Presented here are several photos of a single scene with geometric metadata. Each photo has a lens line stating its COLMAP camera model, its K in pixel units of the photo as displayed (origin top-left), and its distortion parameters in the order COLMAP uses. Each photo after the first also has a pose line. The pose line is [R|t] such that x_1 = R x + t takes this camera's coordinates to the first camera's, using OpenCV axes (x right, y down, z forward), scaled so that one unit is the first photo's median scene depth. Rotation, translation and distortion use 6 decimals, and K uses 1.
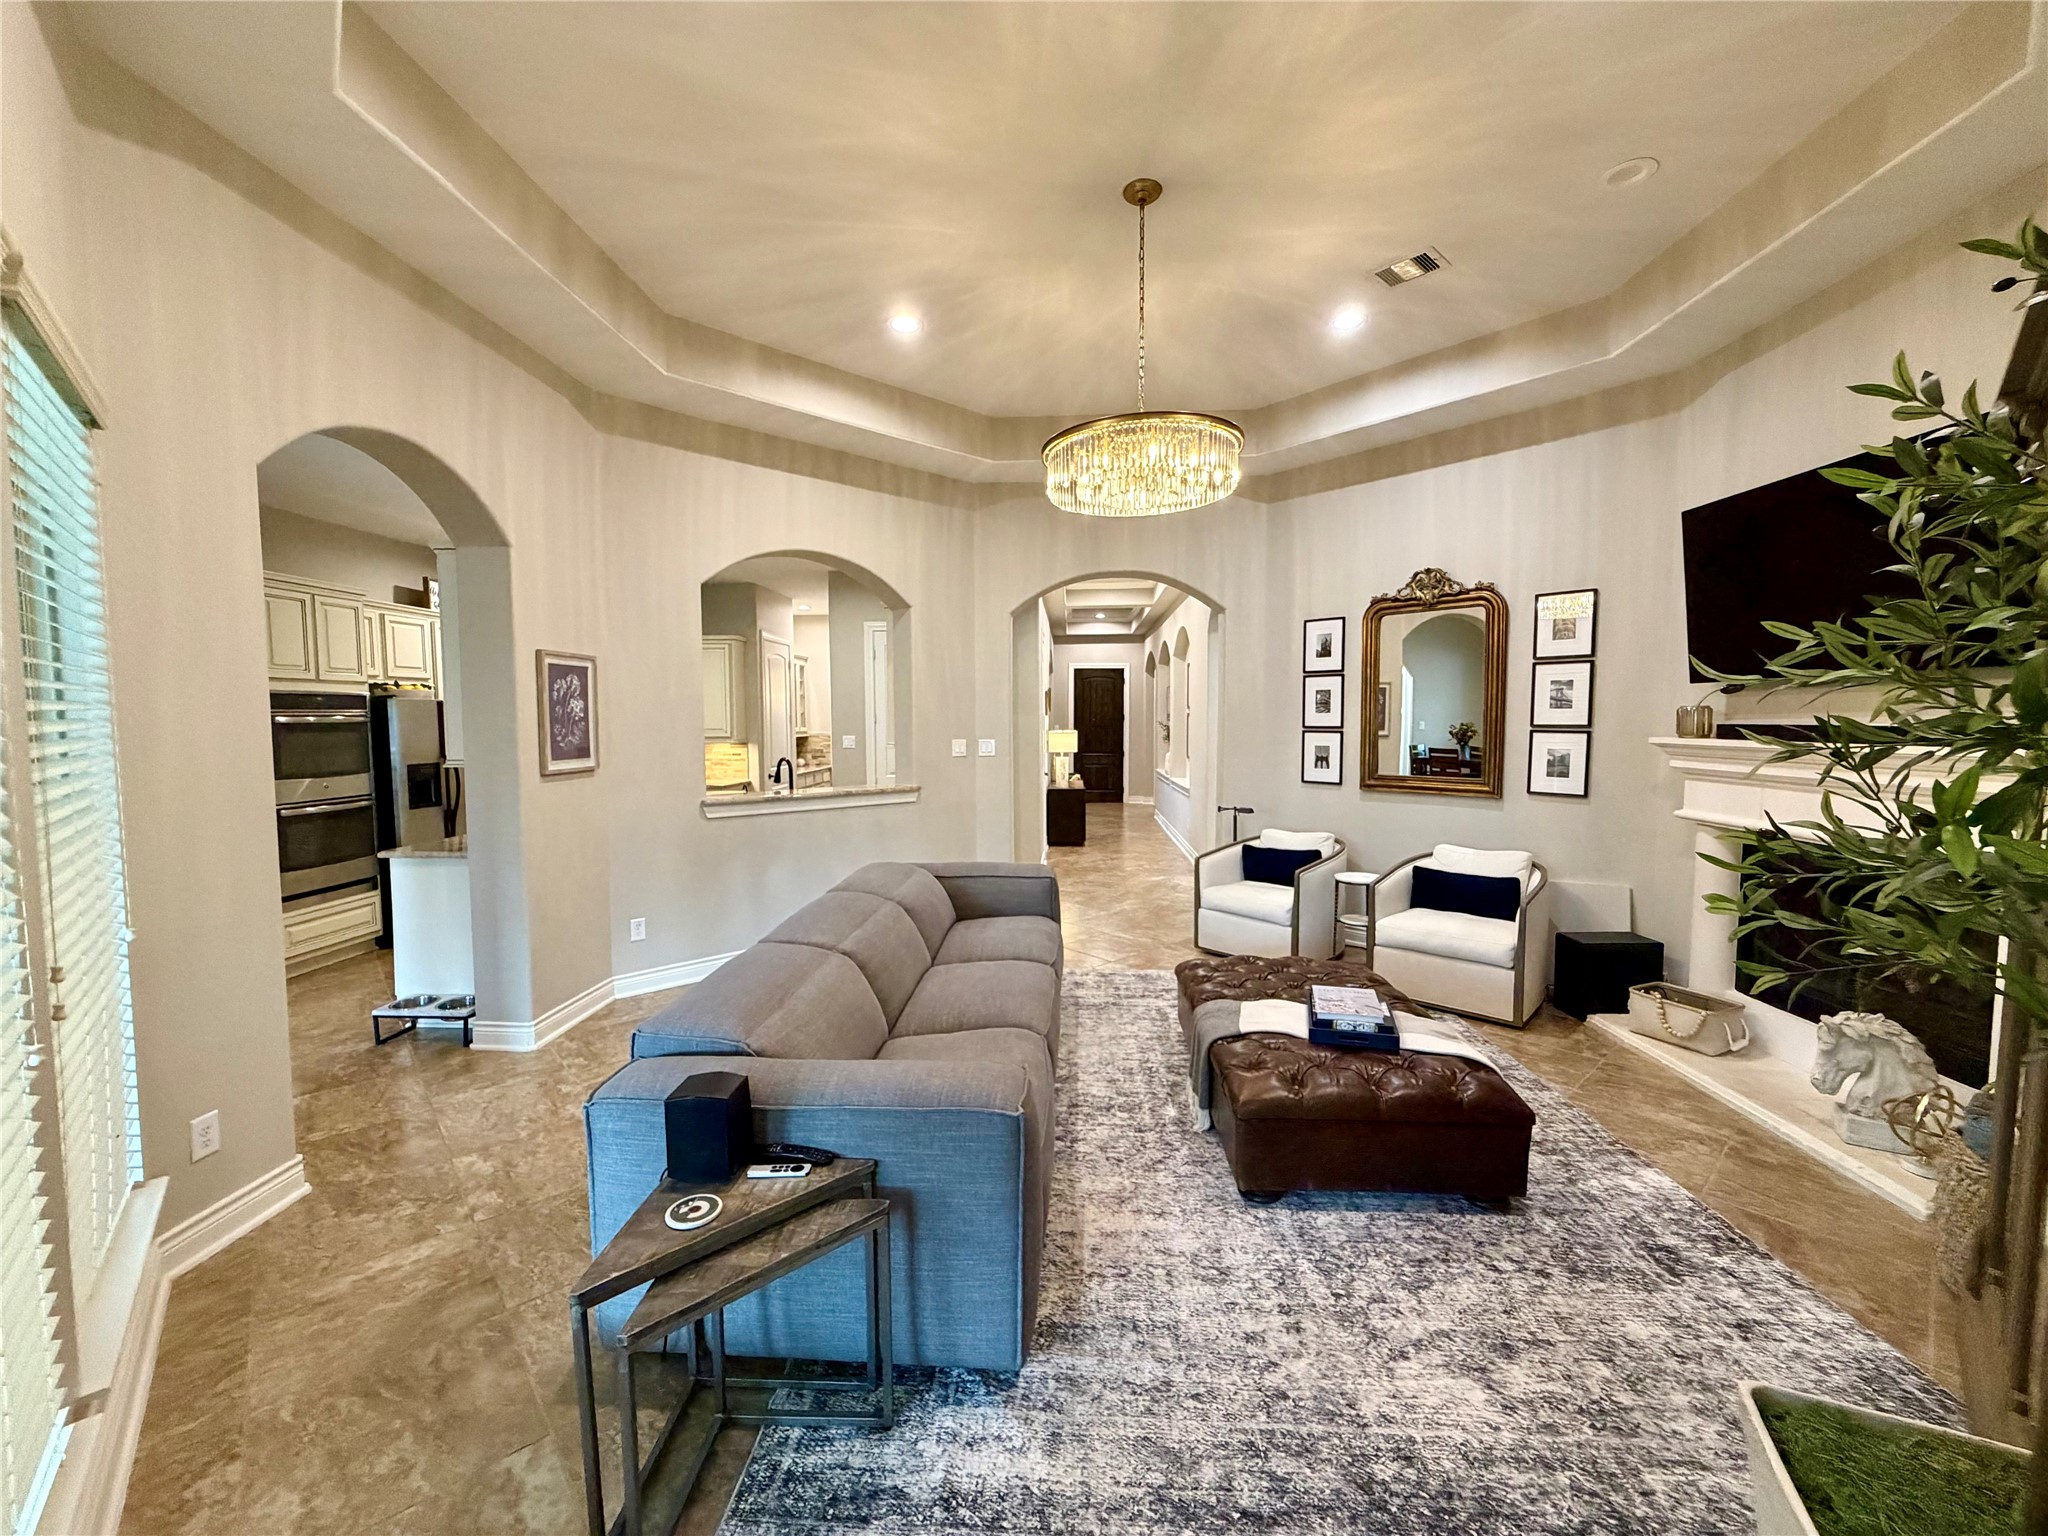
lens RADIAL K [[818.9, 0, 1027.6], [0, 818.9, 767.7], [0, 0, 1]] dist [-0.000980, 0.000124]
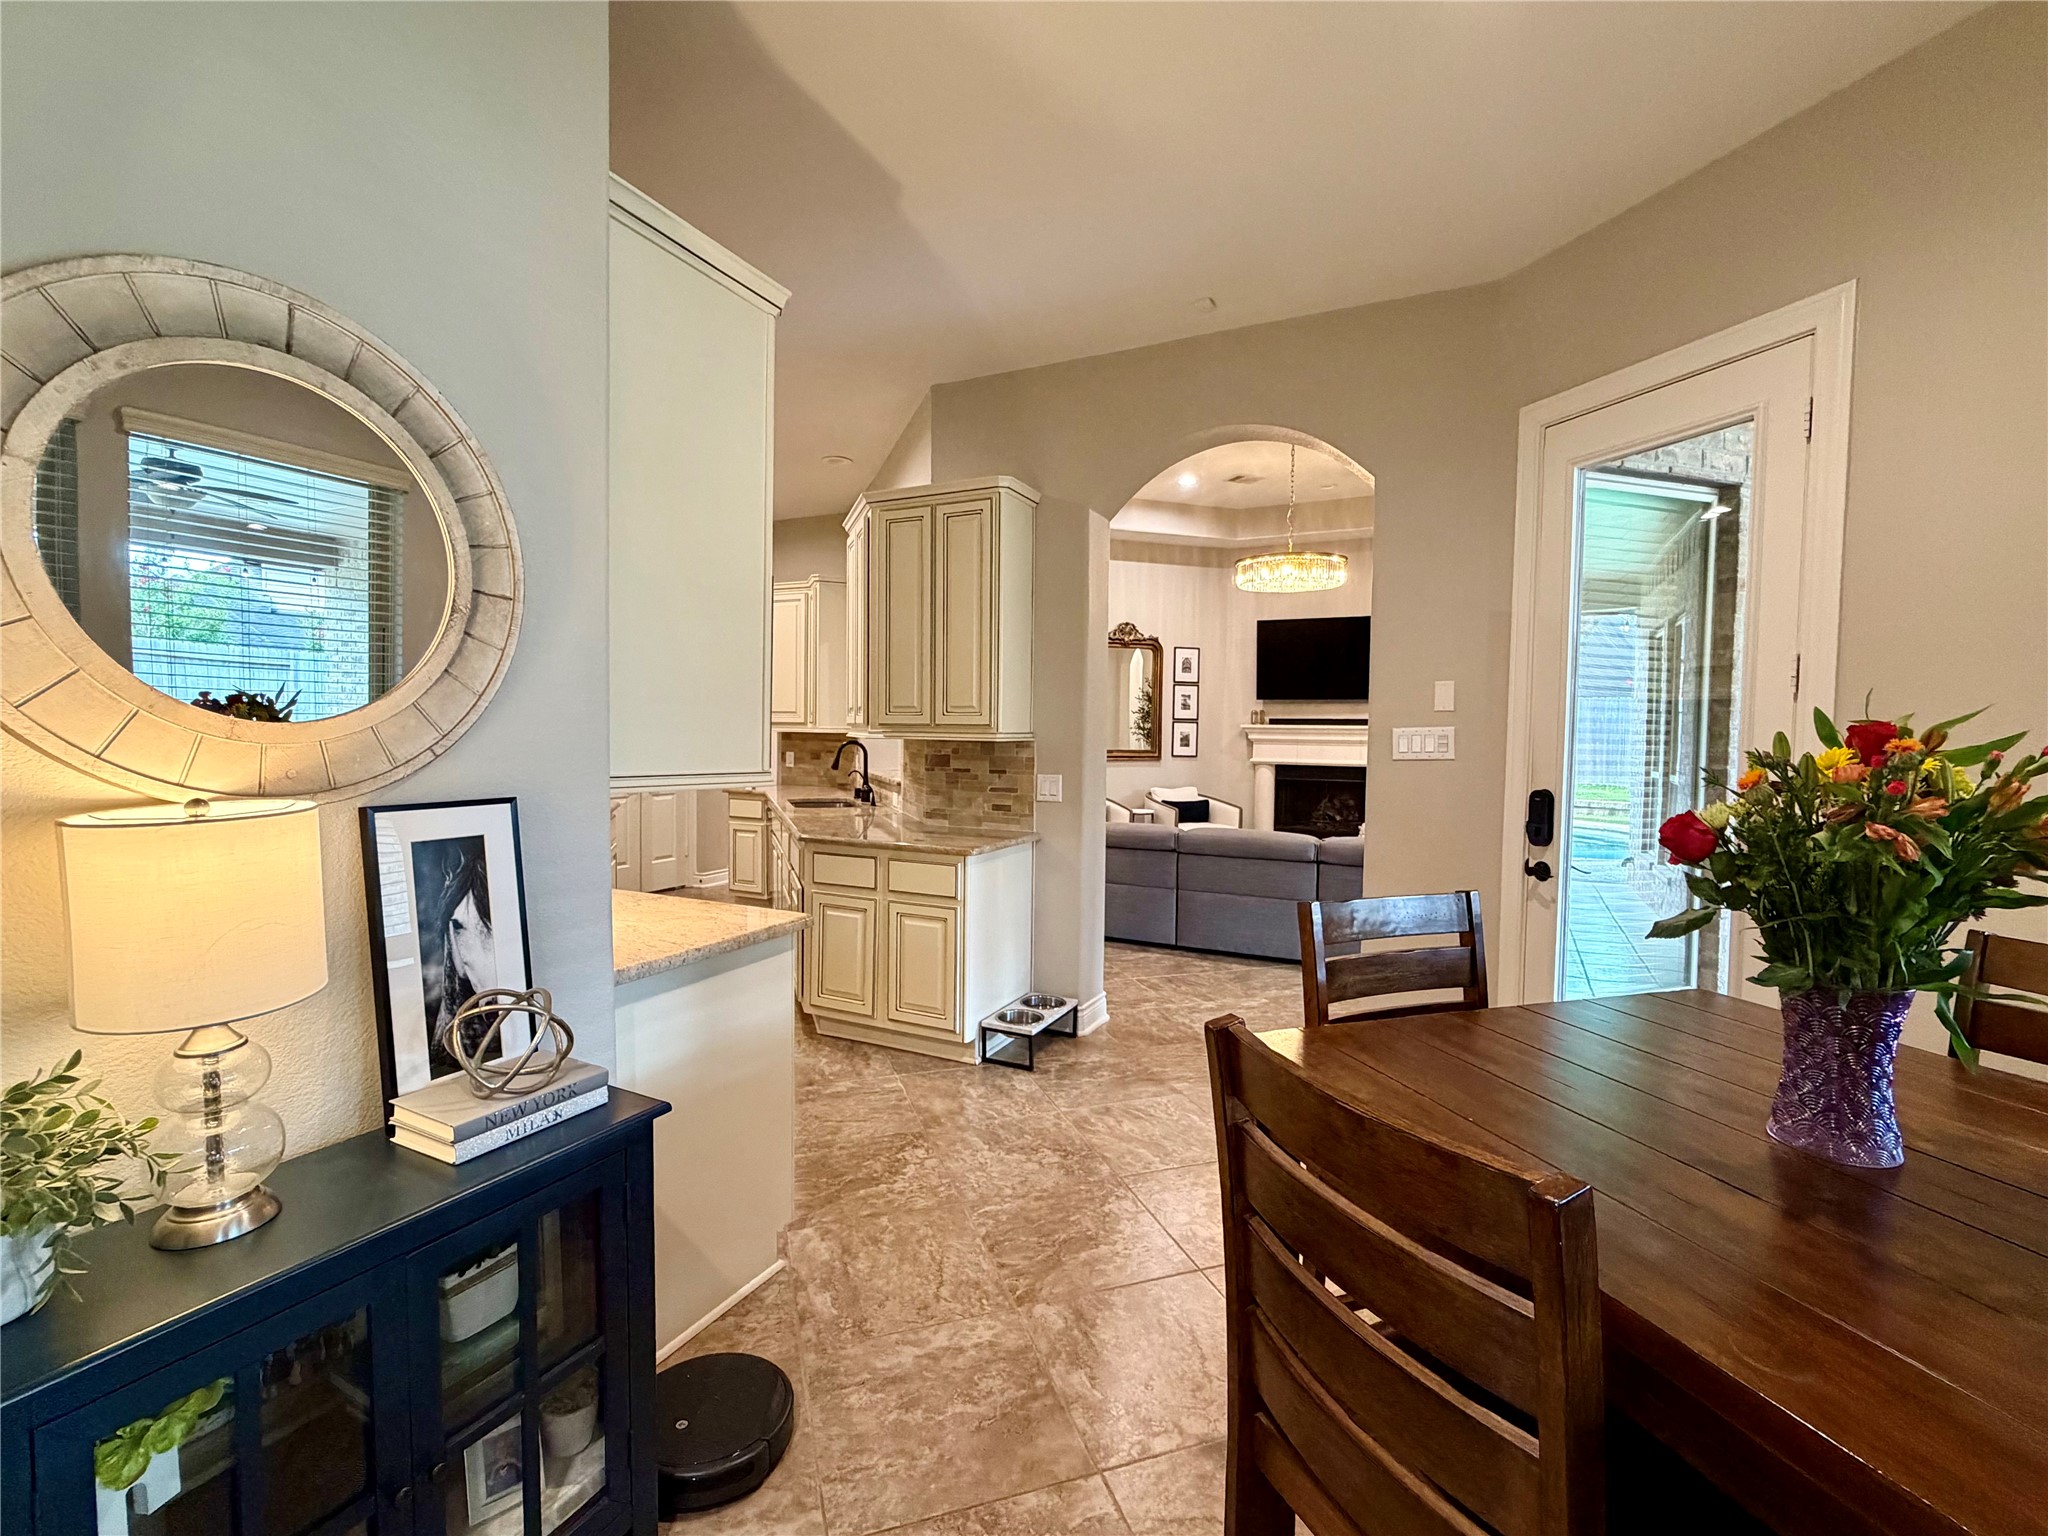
lens RADIAL K [[903.1, 0, 1021.7], [0, 903.1, 768.4], [0, 0, 1]] dist [-0.001281, 0.000411]
pose [[0.403837, -0.033587, 0.914214, -1.365795], [0.042926, 0.998921, 0.017737, 0.008305], [-0.913823, 0.032081, 0.404843, 0.508693]]
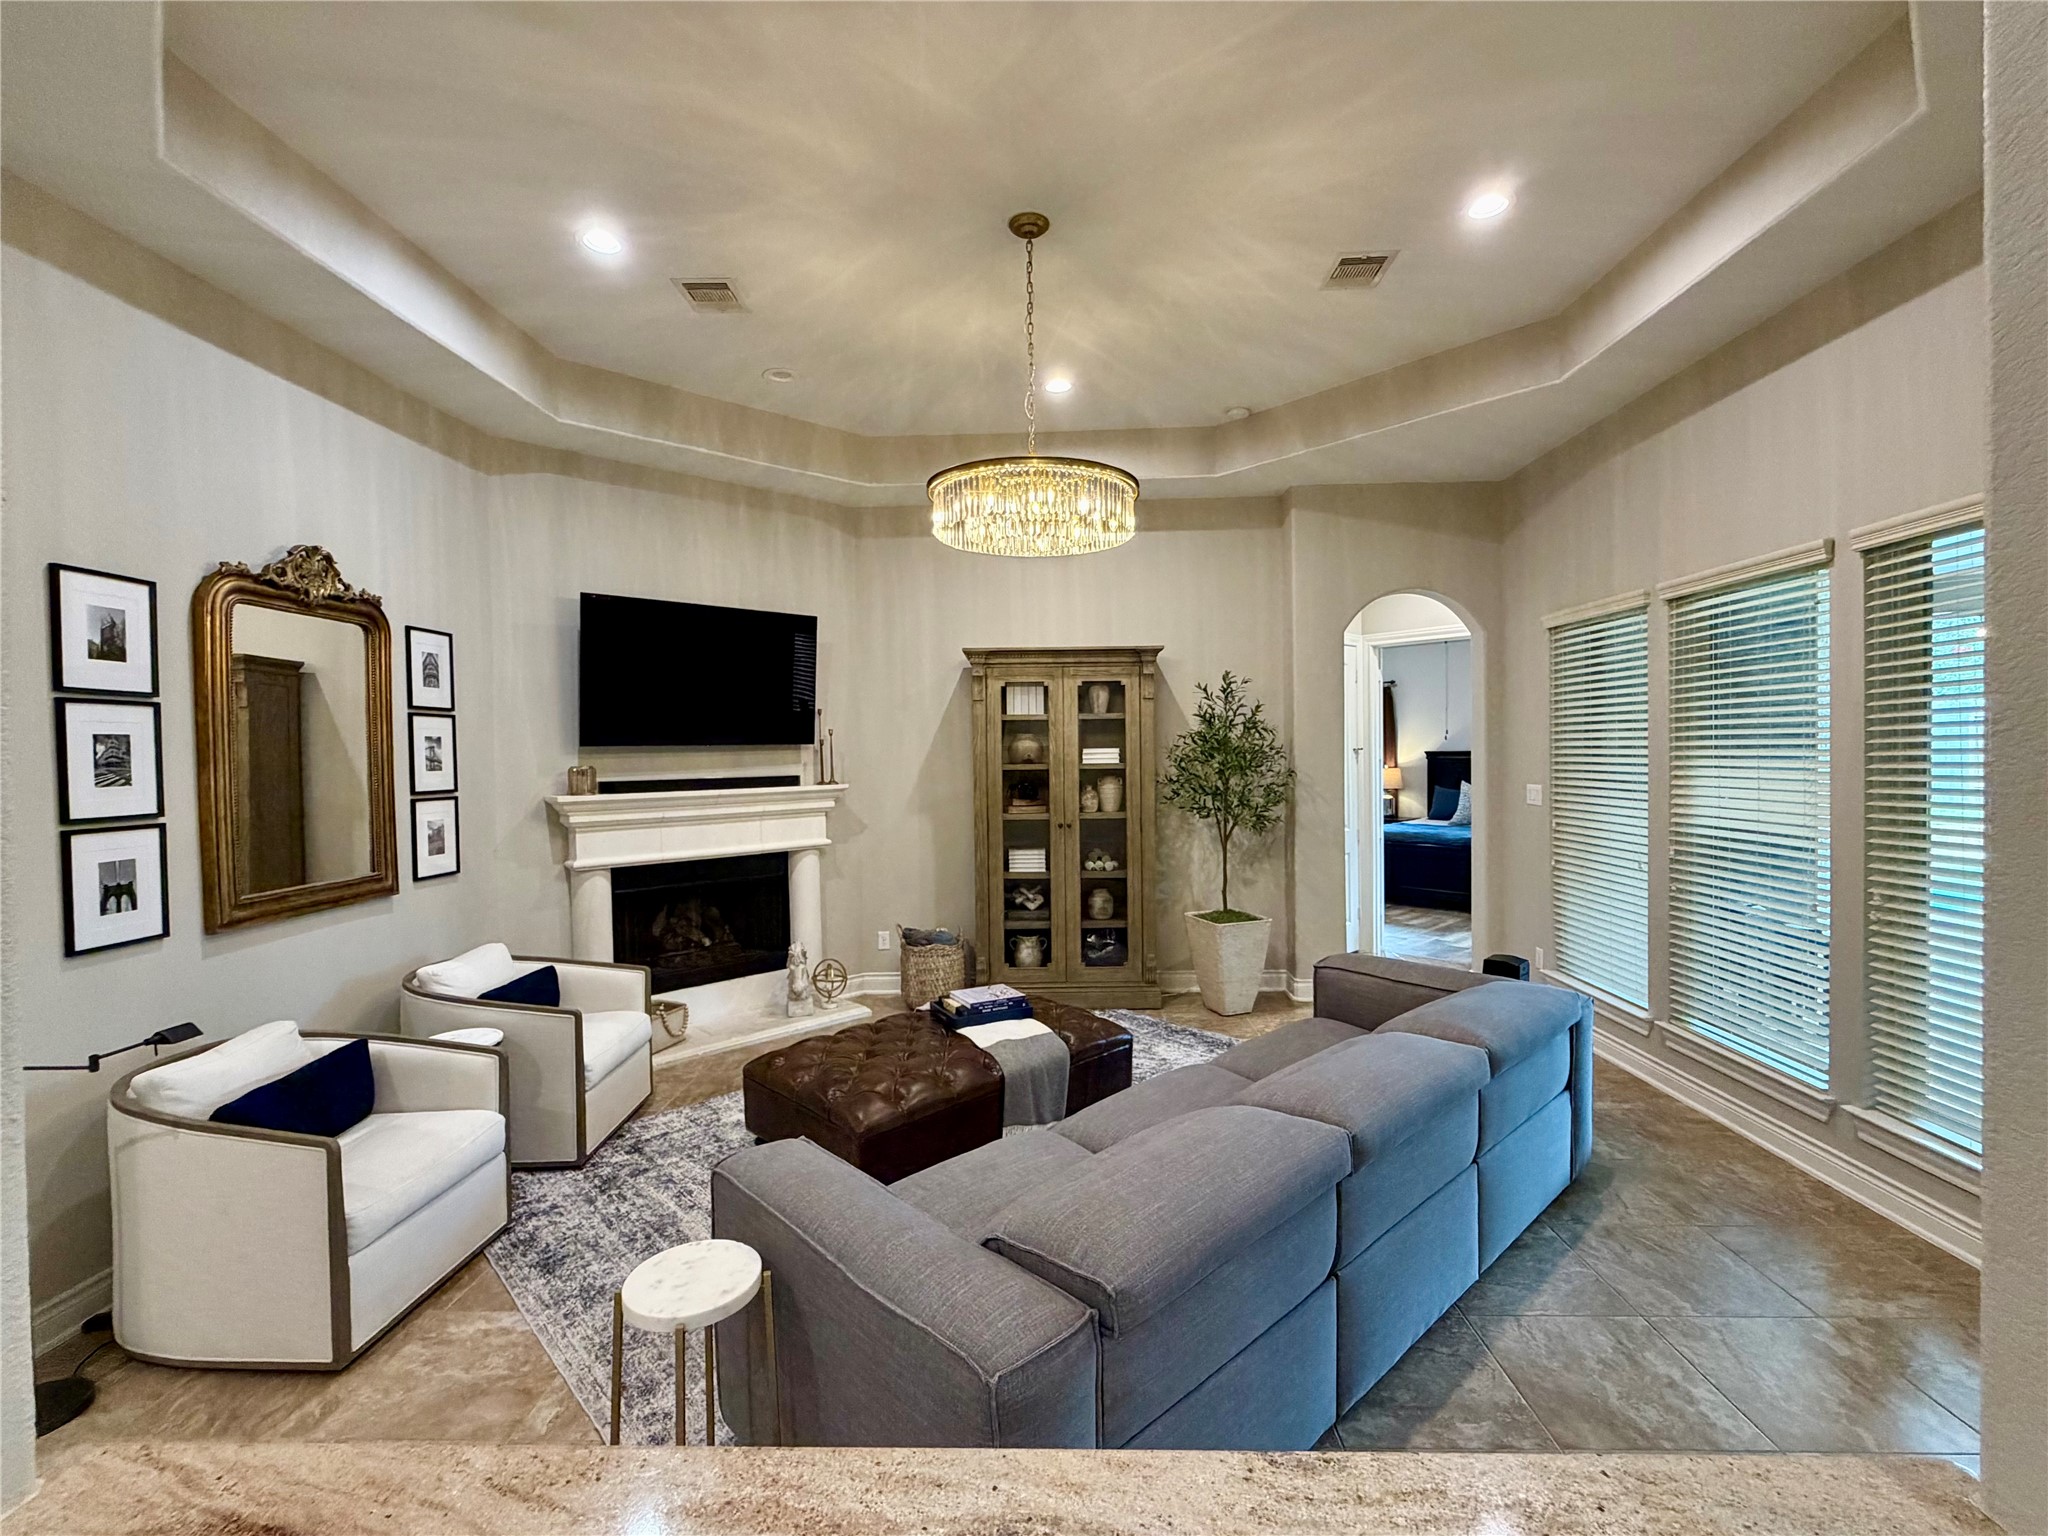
lens RADIAL K [[903.1, 0, 1019.8], [0, 903.1, 771.9], [0, 0, 1]] dist [-0.001281, 0.000411]
pose [[-0.720755, -0.001659, 0.693188, -0.394111], [0.060673, 0.996008, 0.065469, -0.093843], [-0.690530, 0.089245, -0.717777, 1.231322]]
